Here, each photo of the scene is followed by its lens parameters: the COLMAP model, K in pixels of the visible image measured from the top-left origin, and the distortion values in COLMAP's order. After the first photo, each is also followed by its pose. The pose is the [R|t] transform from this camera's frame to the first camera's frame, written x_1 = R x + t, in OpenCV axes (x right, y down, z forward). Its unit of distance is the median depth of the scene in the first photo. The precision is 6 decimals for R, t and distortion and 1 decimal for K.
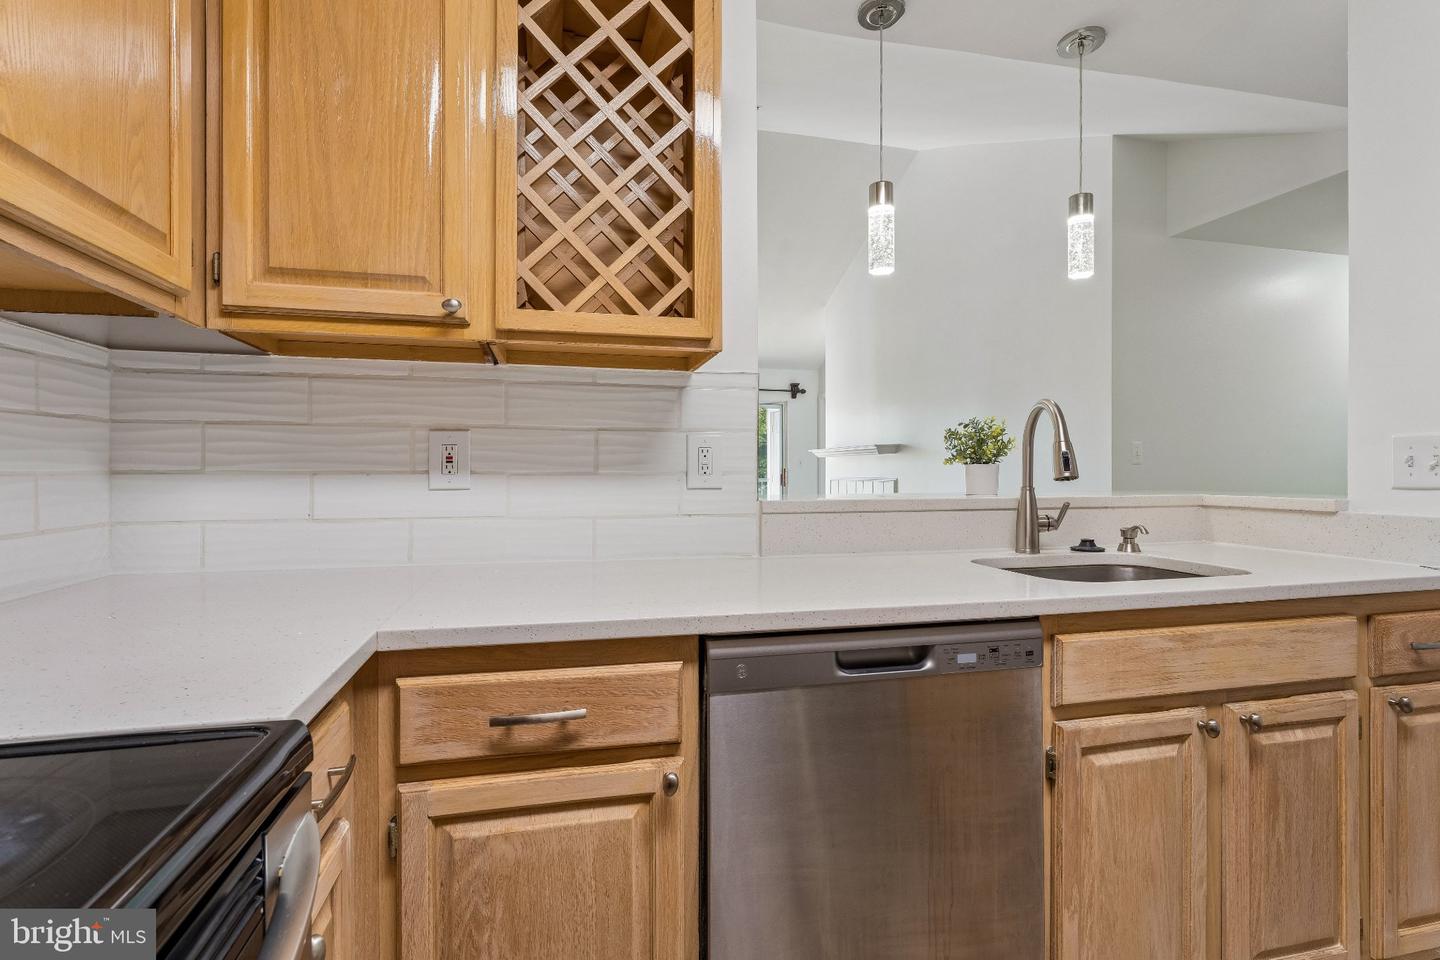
lens RADIAL K [[689.1, 0, 720.1], [0, 689.1, 476.1], [0, 0, 1]] dist [-0.001854, -0.000635]
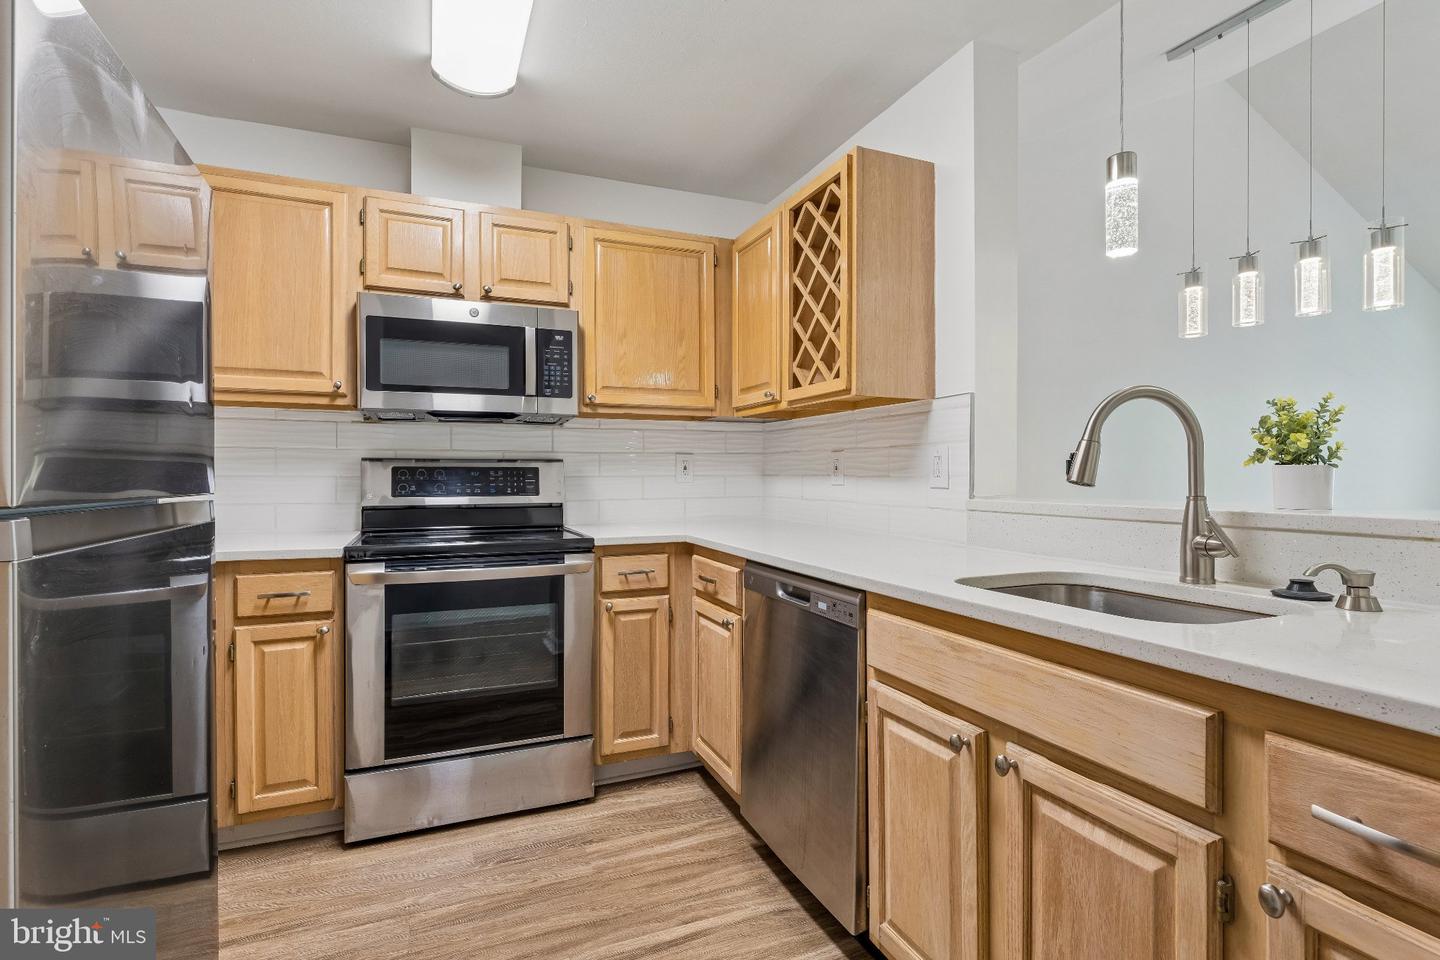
lens RADIAL K [[689.1, 0, 719.9], [0, 689.1, 476.9], [0, 0, 1]] dist [-0.001854, -0.000635]
pose [[0.157565, 0.004366, -0.987499, 1.499239], [-0.004018, 0.999985, 0.003780, -0.007345], [0.987500, 0.003372, 0.157580, 0.484443]]
